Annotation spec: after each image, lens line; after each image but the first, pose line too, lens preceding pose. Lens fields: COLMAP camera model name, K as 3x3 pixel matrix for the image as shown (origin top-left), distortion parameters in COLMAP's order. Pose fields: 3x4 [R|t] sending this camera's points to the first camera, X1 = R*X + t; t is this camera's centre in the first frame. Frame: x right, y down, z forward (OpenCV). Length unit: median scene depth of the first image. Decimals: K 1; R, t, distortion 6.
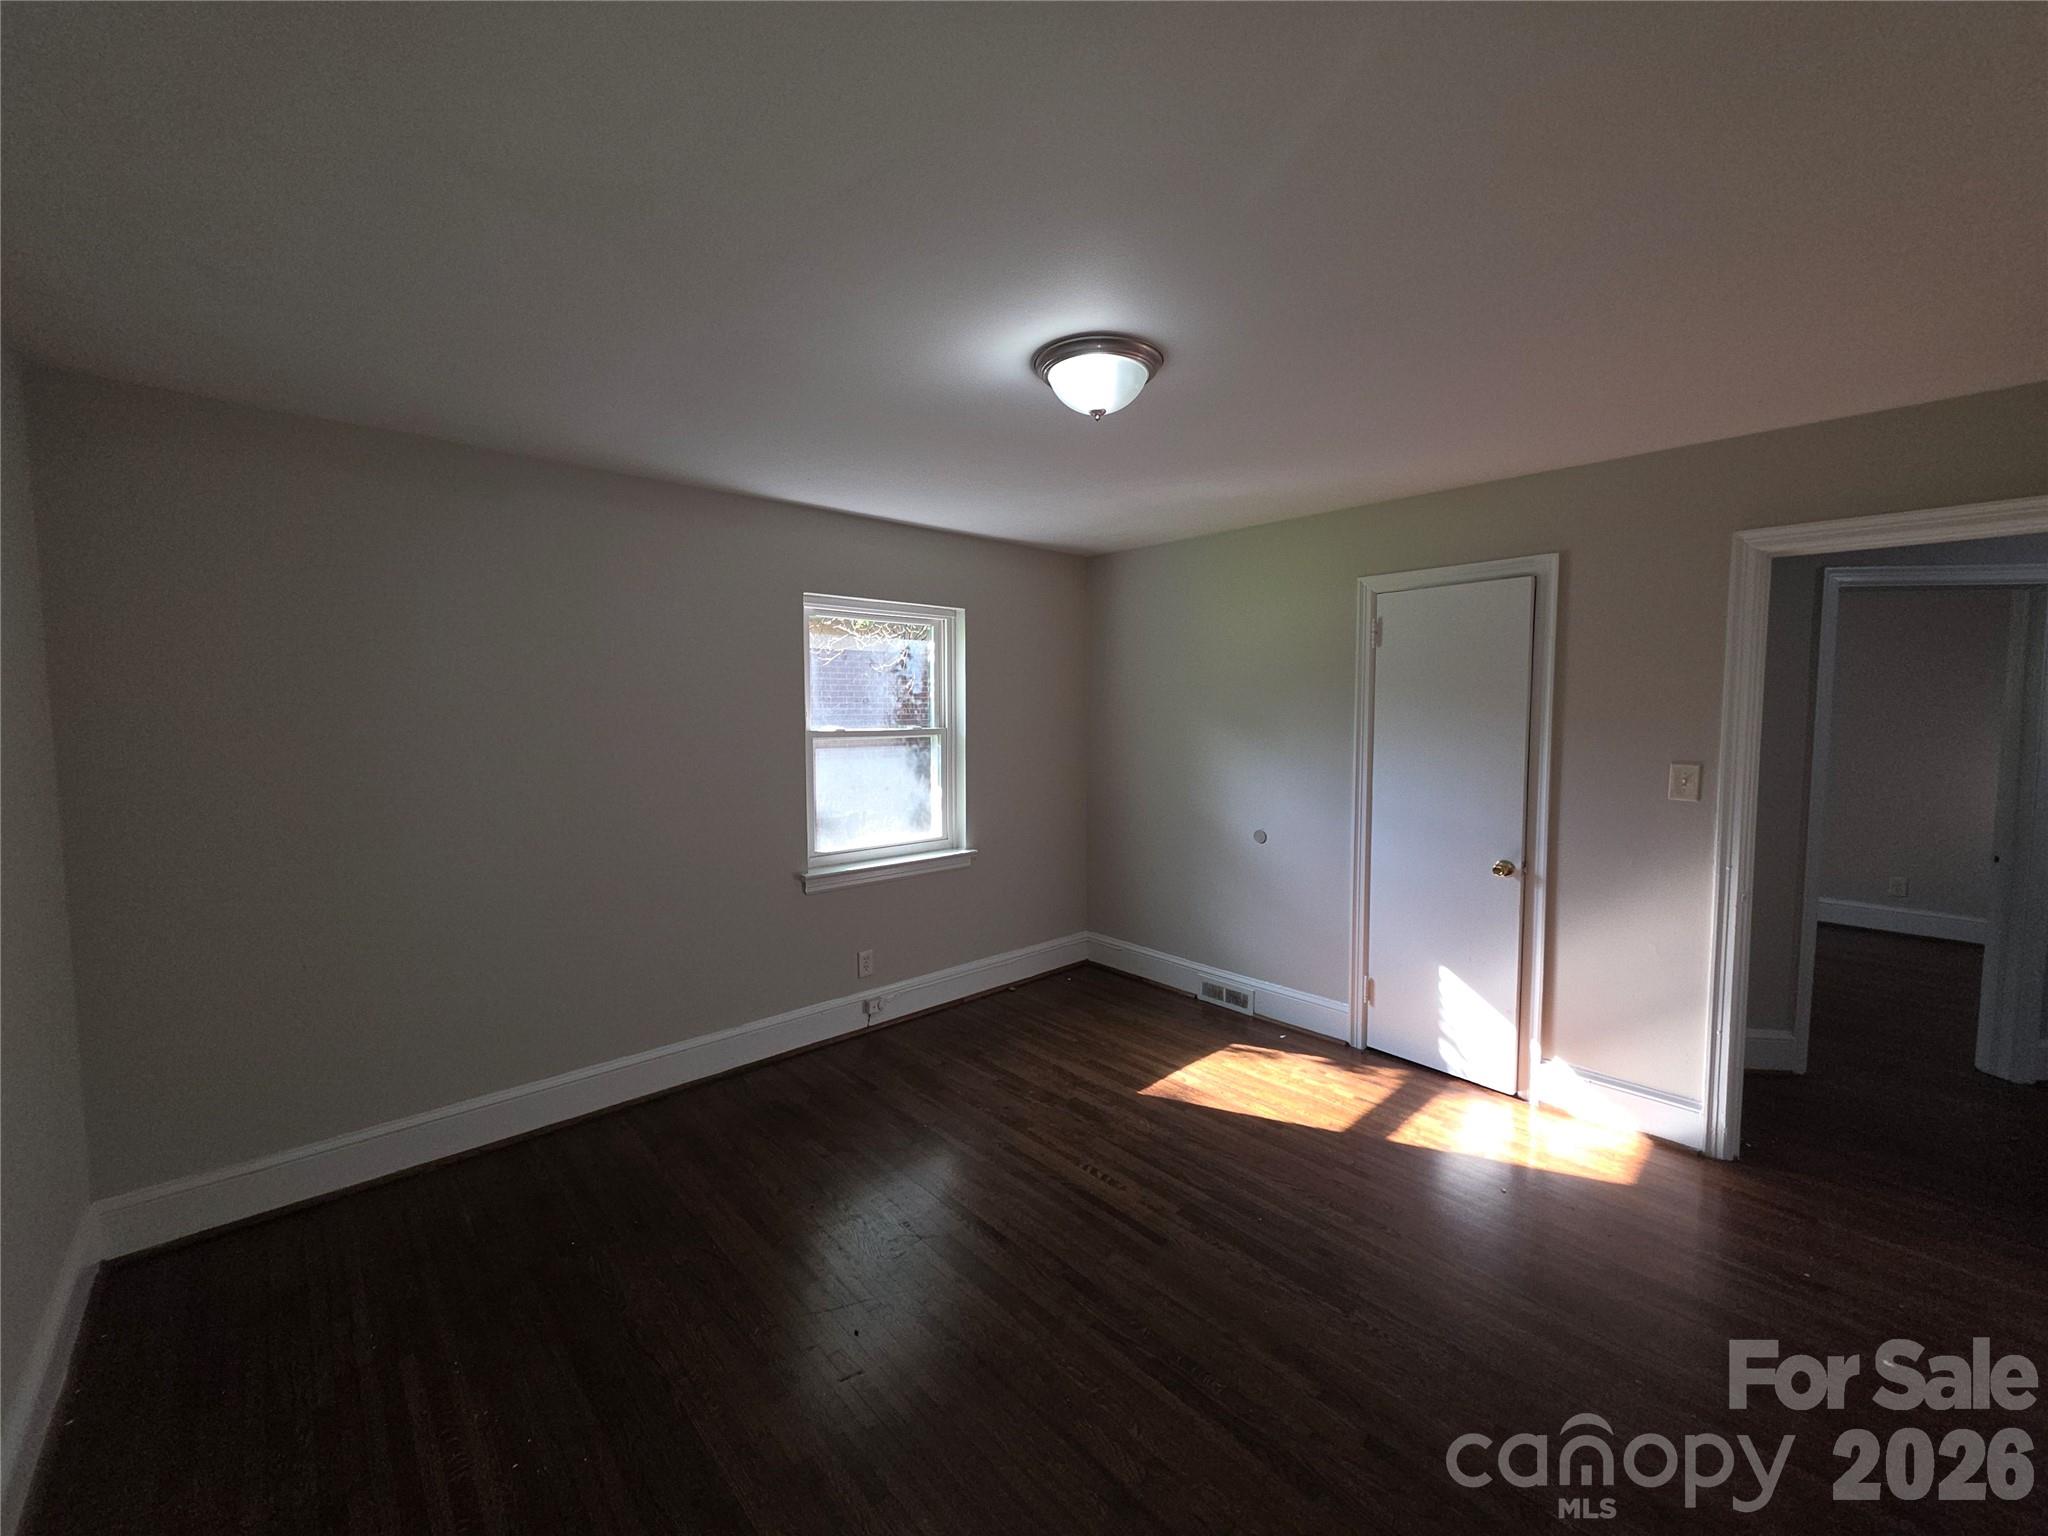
lens RADIAL K [[783.1, 0, 1034.2], [0, 783.1, 760.9], [0, 0, 1]] dist [-0.000902, -0.000079]
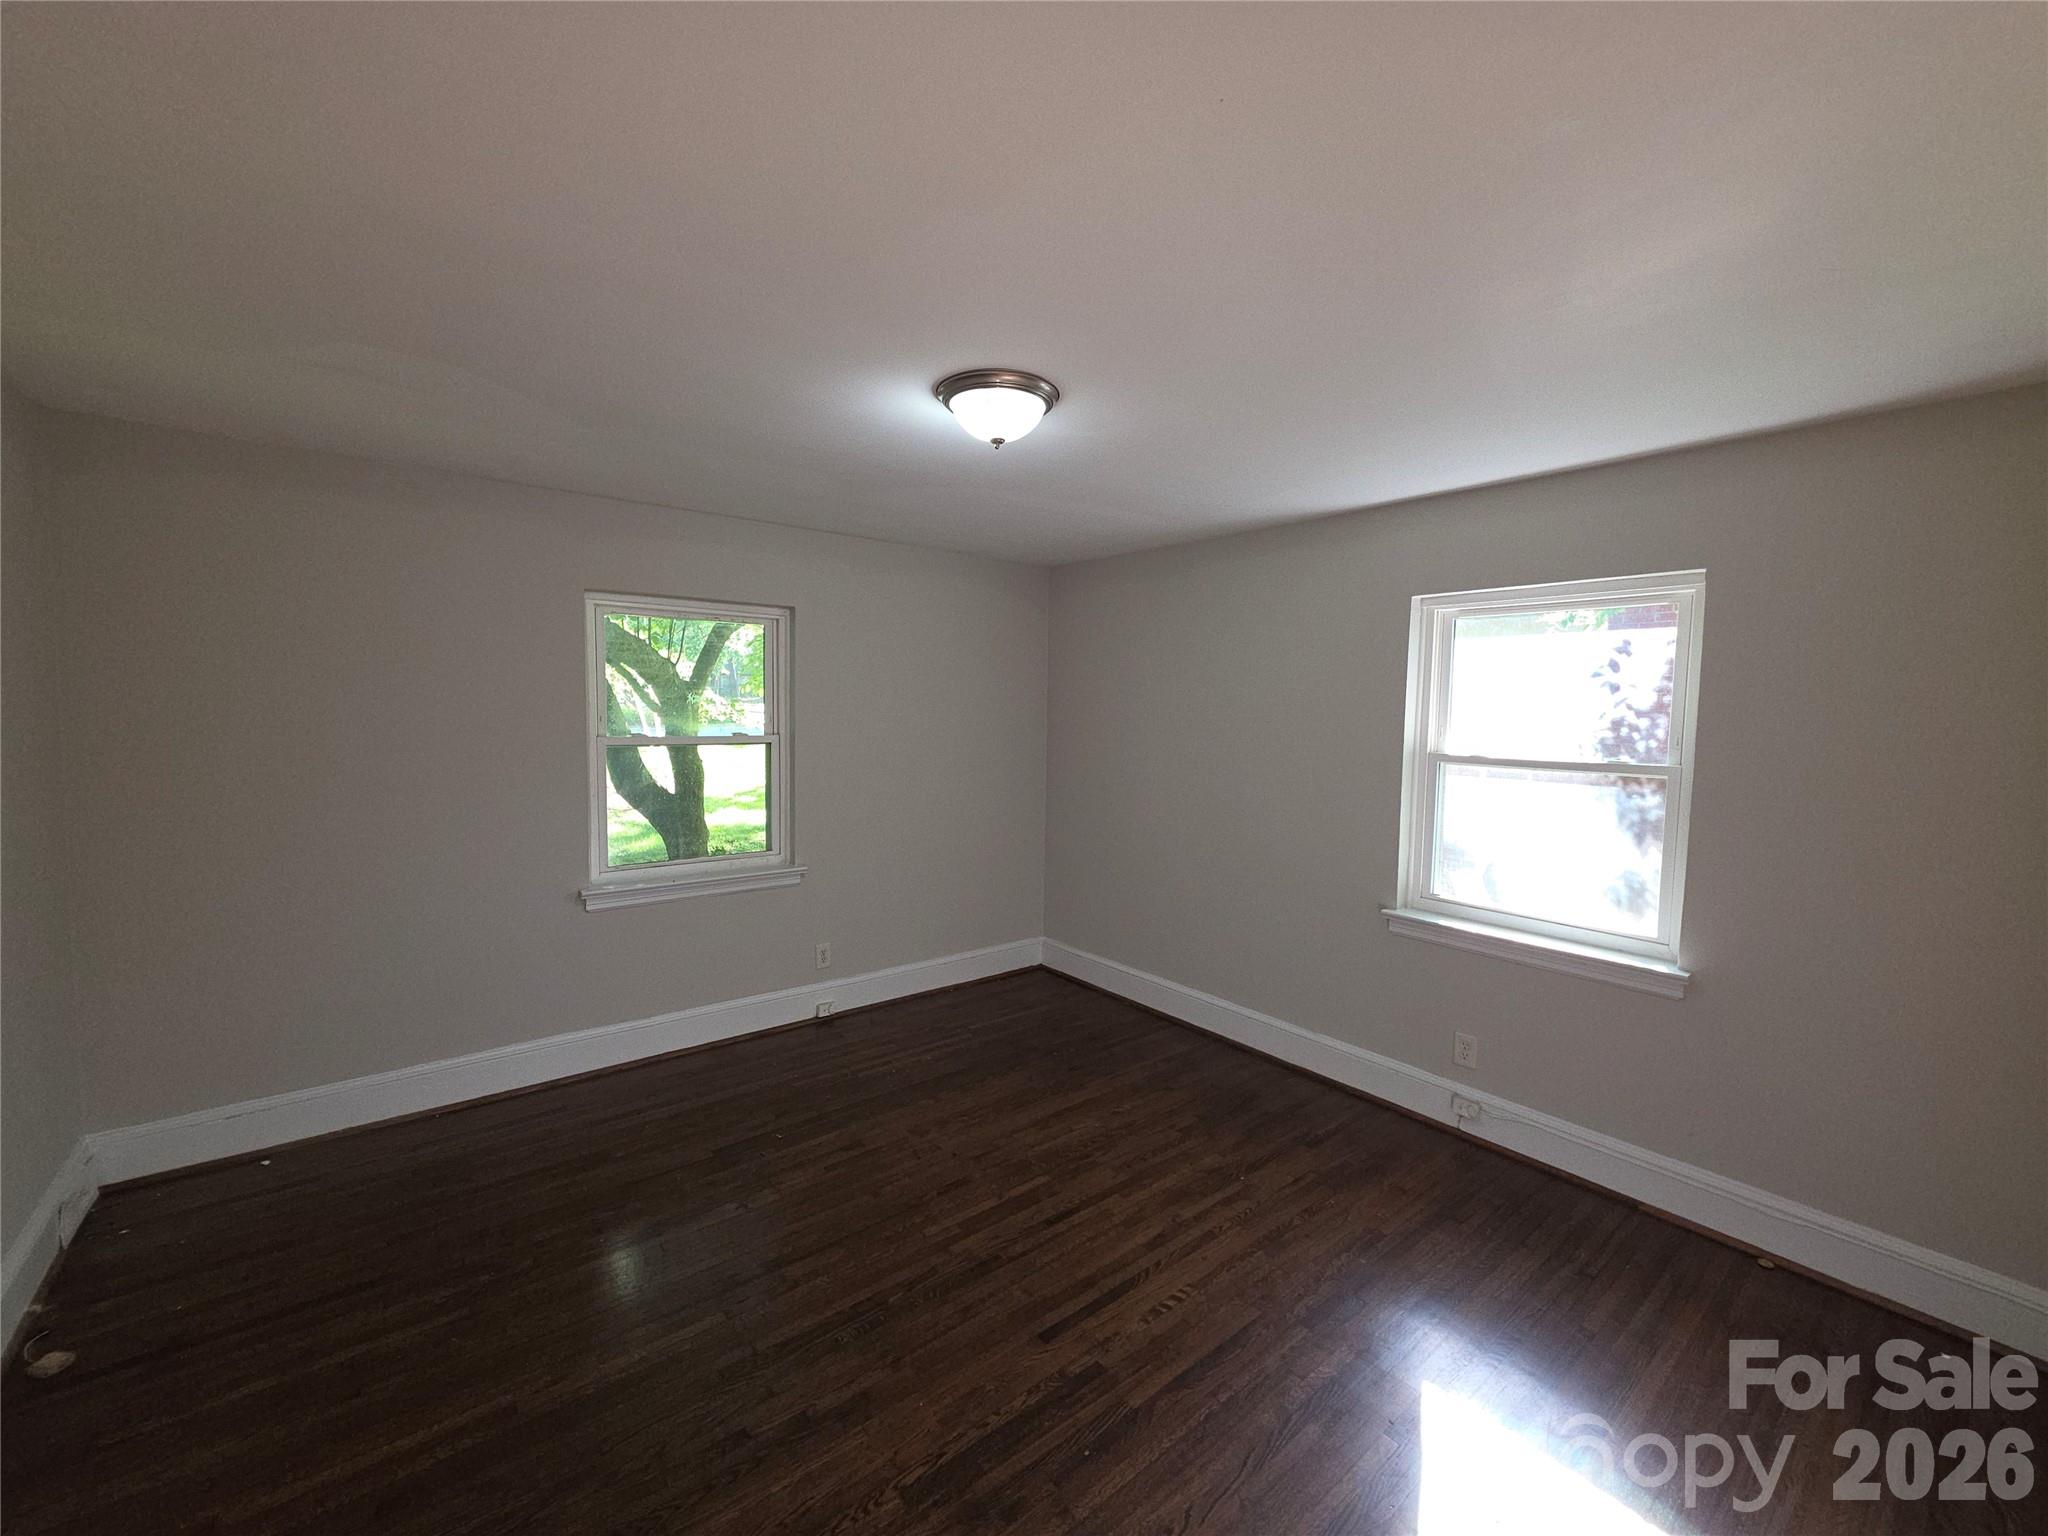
lens RADIAL K [[832.9, 0, 1050.9], [0, 832.9, 782.7], [0, 0, 1]] dist [-0.001479, -0.000146]
pose [[-0.048719, 0.088908, -0.994848, 0.636027], [-0.083877, 0.992148, 0.092774, -0.053521], [0.995284, 0.087965, -0.040879, 0.611557]]
